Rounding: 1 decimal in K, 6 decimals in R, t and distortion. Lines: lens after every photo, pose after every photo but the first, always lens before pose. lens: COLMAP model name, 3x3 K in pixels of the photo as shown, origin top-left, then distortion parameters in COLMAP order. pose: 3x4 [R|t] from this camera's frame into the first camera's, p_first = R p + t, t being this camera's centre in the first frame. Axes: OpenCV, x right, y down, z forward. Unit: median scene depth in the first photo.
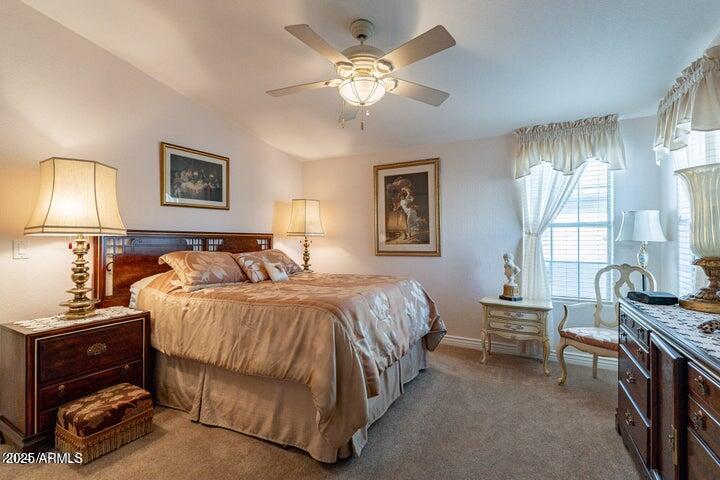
lens RADIAL K [[328.1, 0, 363.2], [0, 328.1, 237.6], [0, 0, 1]] dist [-0.000985, 0.000955]
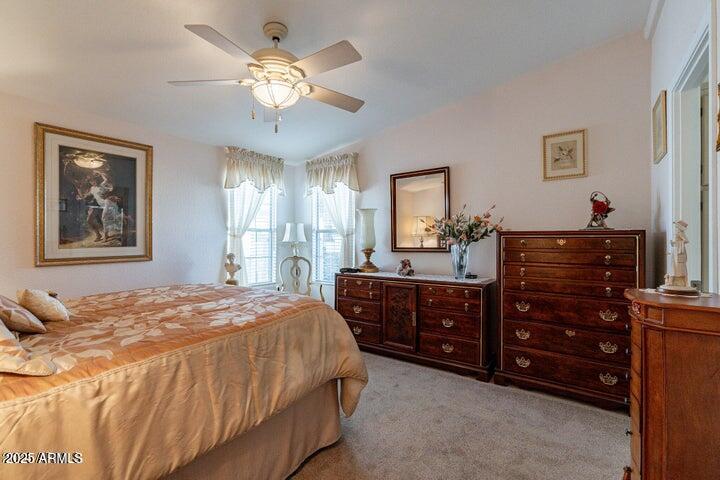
lens RADIAL K [[328.1, 0, 359.6], [0, 328.1, 236.1], [0, 0, 1]] dist [-0.000985, 0.000955]
pose [[0.128463, 0.010257, 0.991661, -0.545113], [-0.008238, 0.999923, -0.009275, -0.003620], [-0.991680, -0.006978, 0.128538, 0.342369]]
